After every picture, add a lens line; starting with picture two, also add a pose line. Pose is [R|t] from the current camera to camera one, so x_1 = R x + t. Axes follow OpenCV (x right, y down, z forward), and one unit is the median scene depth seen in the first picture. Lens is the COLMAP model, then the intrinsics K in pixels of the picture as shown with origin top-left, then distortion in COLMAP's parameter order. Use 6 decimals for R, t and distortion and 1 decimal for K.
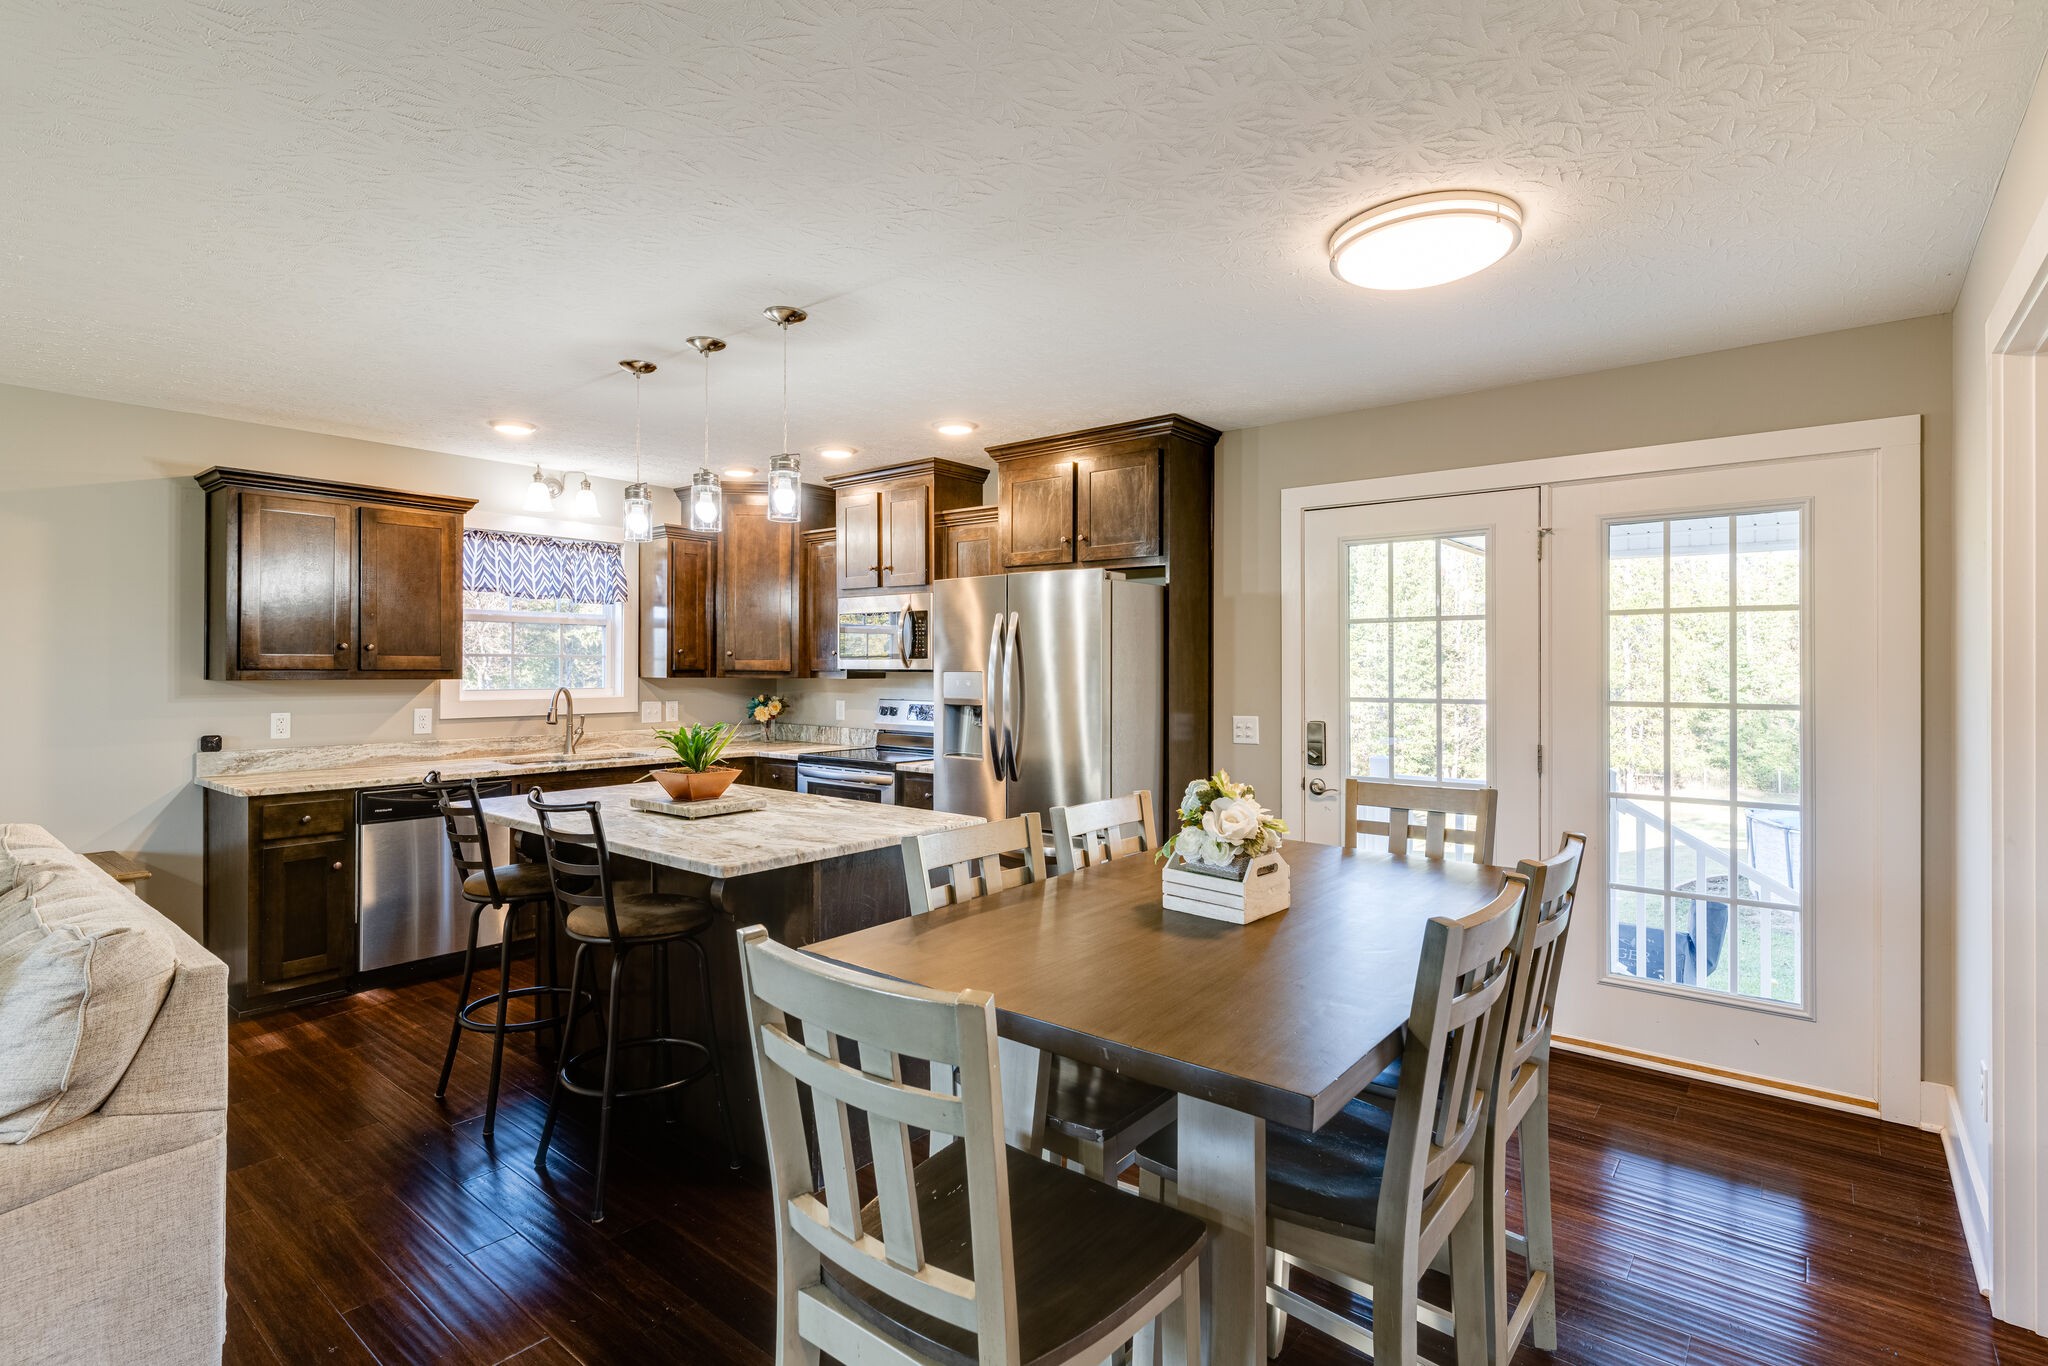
lens RADIAL K [[984.9, 0, 1022.8], [0, 984.9, 666.7], [0, 0, 1]] dist [0.000021, 0.000274]
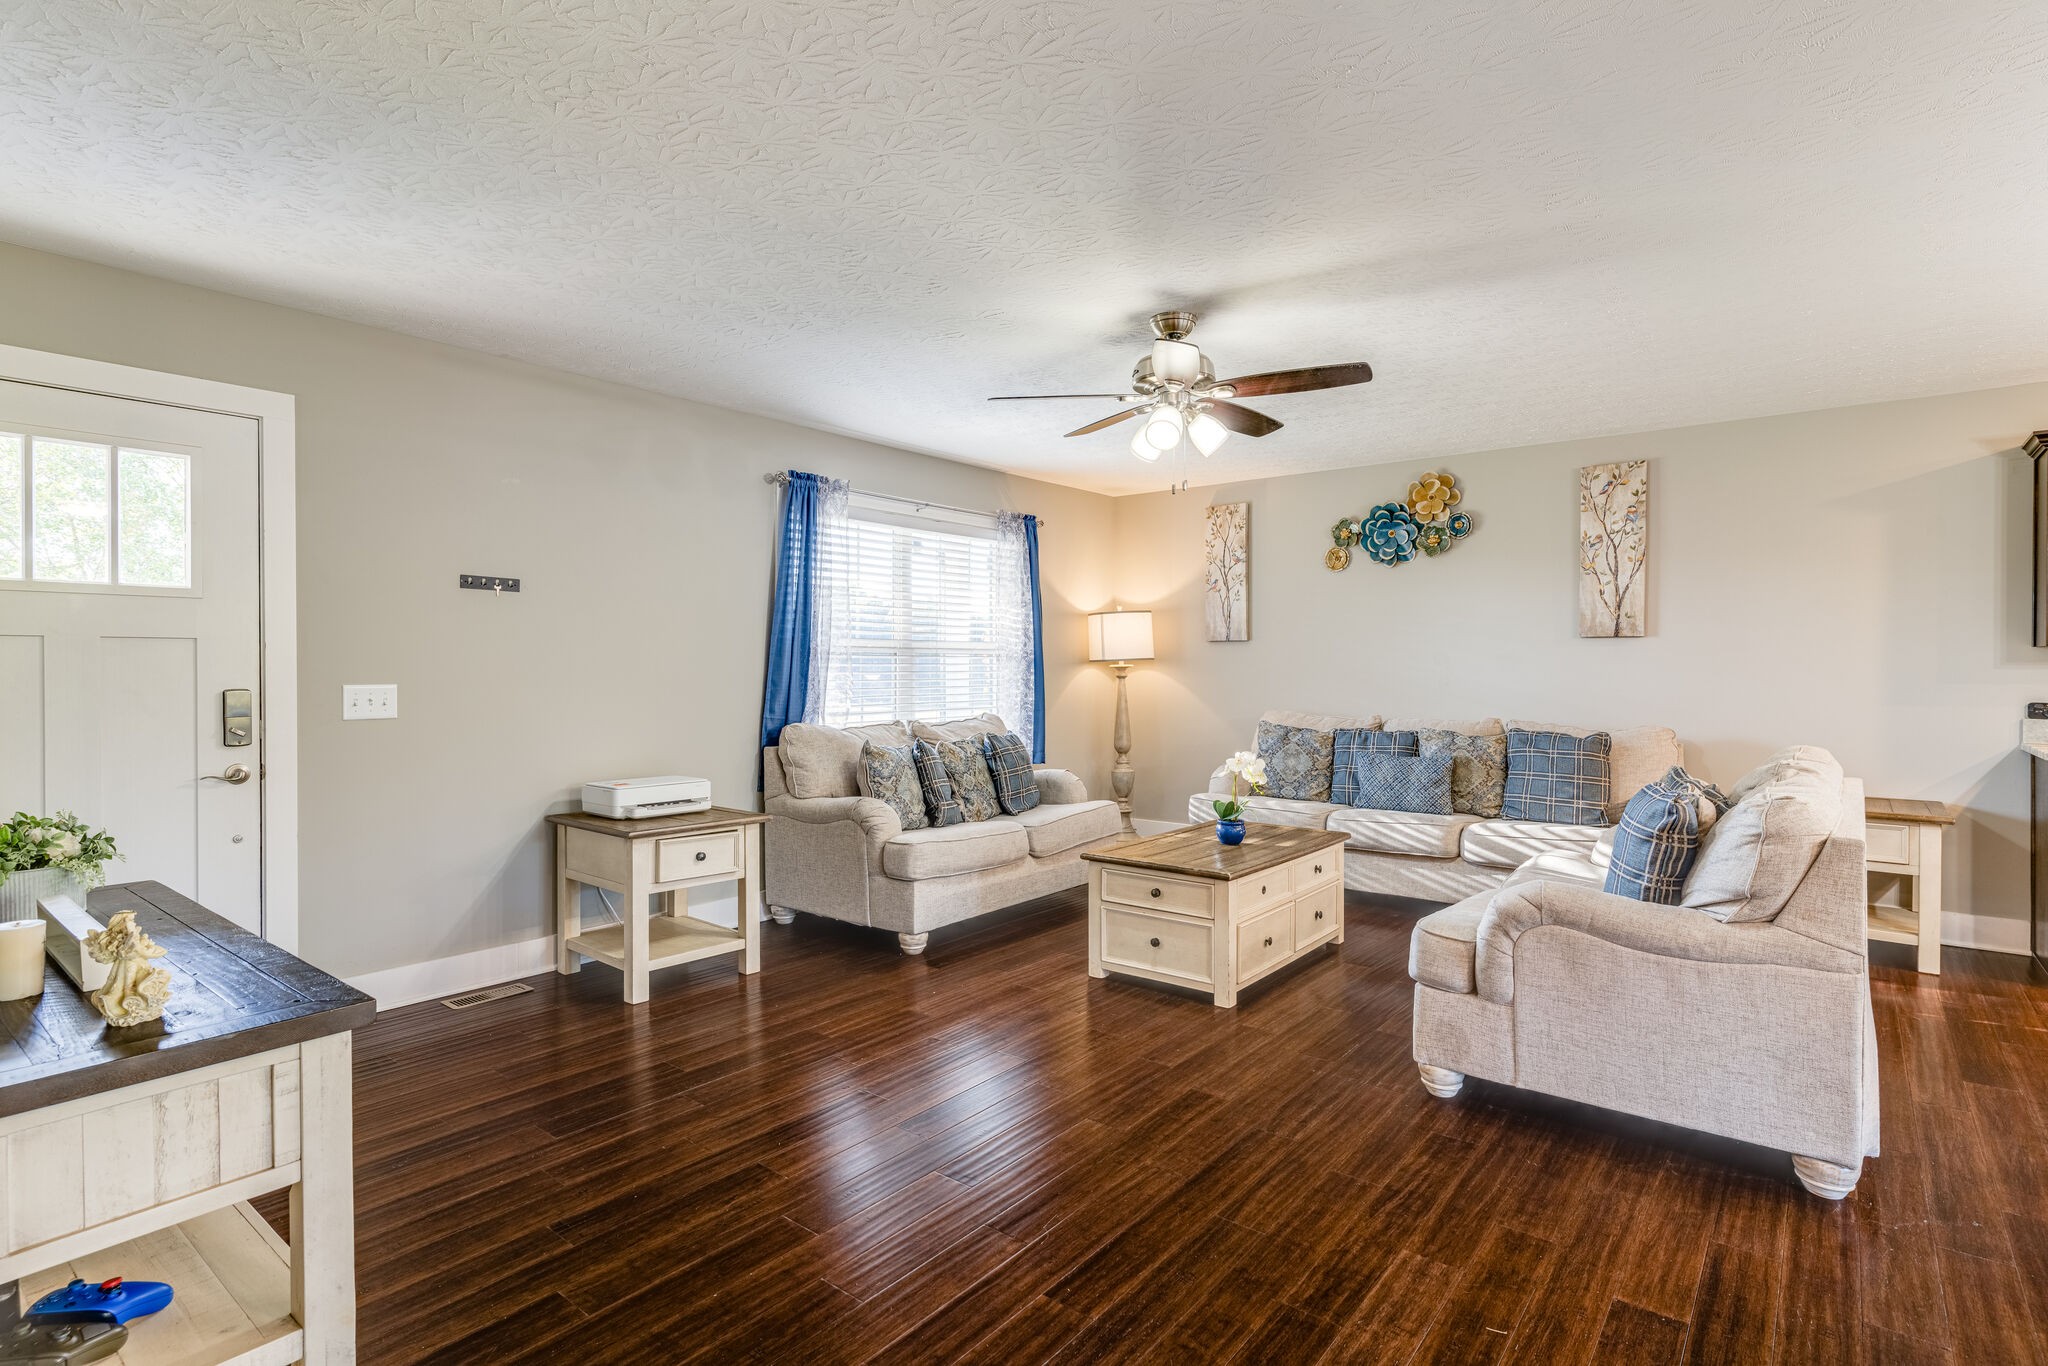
lens RADIAL K [[1014.6, 0, 1025.7], [0, 1014.6, 670.7], [0, 0, 1]] dist [0.001932, 0.000079]
pose [[0.003744, 0.001285, -0.999992, 0.198711], [0.000392, 0.999999, 0.001286, 0.035067], [0.999993, -0.000397, 0.003743, -0.028608]]
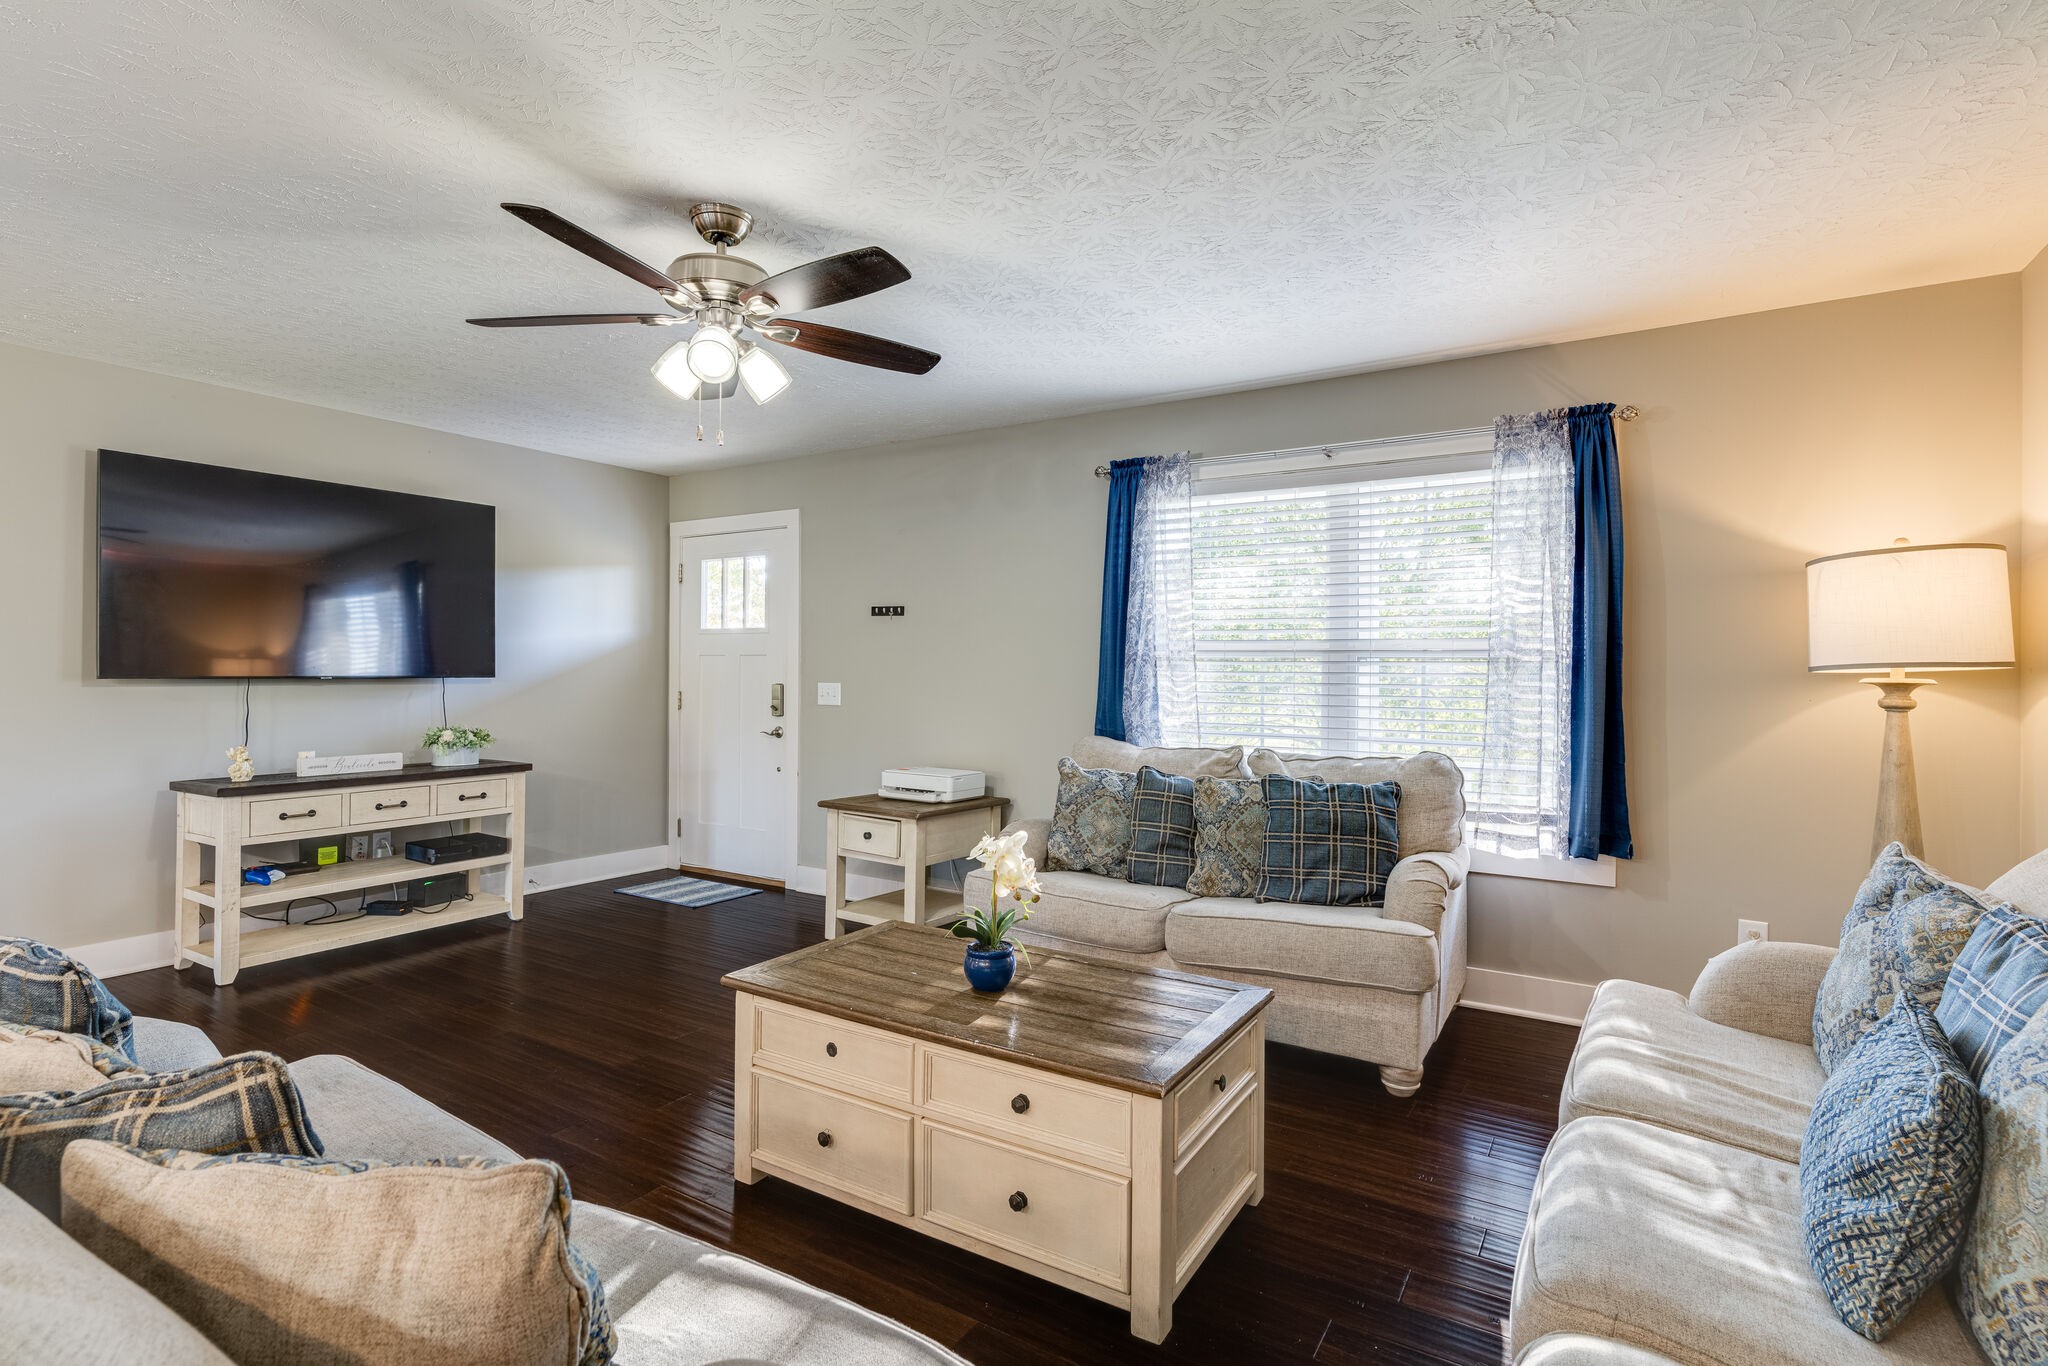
lens RADIAL K [[981.5, 0, 1028.1], [0, 981.5, 673.7], [0, 0, 1]] dist [0.001365, 0.000542]
pose [[-0.990850, -0.006347, -0.134822, -0.735742], [-0.007482, 0.999941, 0.007911, 0.023684], [0.134764, 0.008848, -0.990838, 0.720310]]
